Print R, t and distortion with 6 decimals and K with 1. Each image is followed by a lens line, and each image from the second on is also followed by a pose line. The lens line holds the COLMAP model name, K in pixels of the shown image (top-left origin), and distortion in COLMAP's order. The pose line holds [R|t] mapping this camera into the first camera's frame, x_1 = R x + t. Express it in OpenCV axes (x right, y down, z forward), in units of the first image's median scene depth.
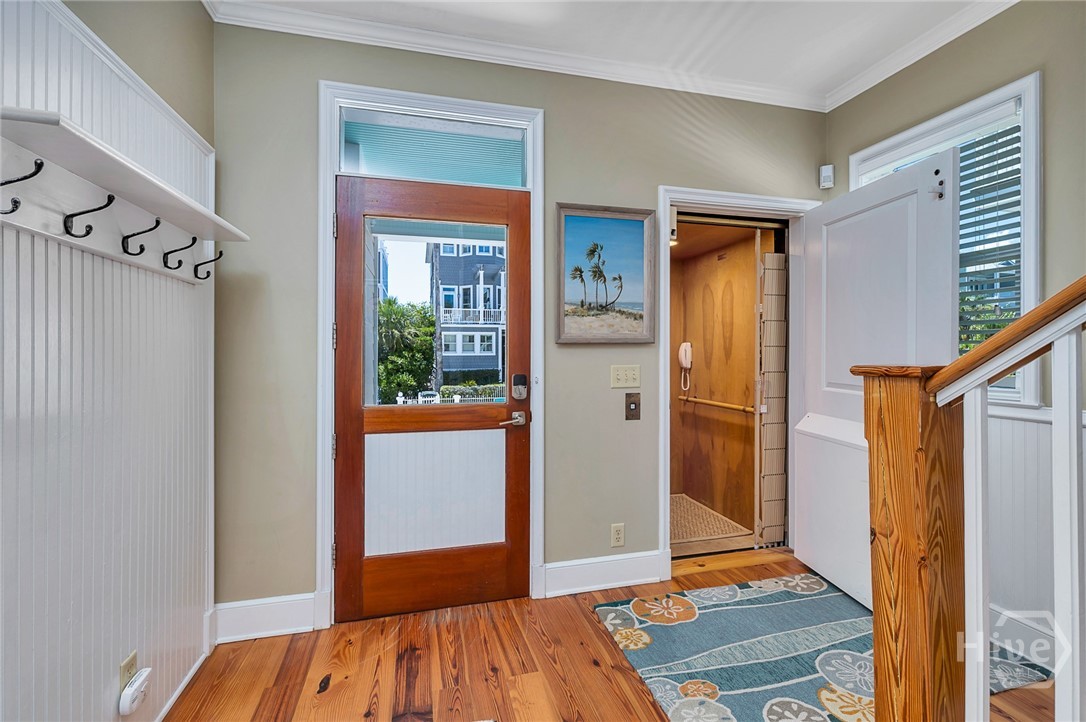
lens RADIAL K [[466.5, 0, 541.5], [0, 466.5, 337.5], [0, 0, 1]] dist [-0.000921, 0.000017]
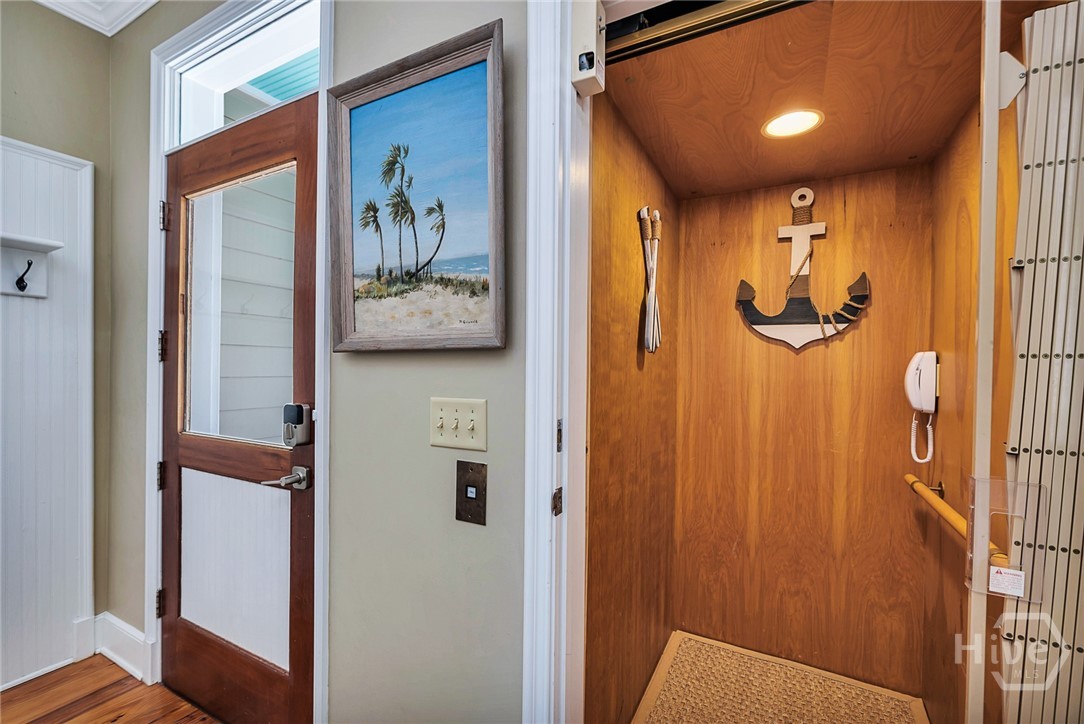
lens RADIAL K [[461.7, 0, 542.0], [0, 461.7, 362.0], [0, 0, 1]] dist [-0.000317, -0.000131]
pose [[0.732144, -0.000939, -0.681149, 0.551603], [0.010541, 0.999895, 0.009951, 0.020959], [0.681068, -0.014466, 0.732077, 0.738696]]
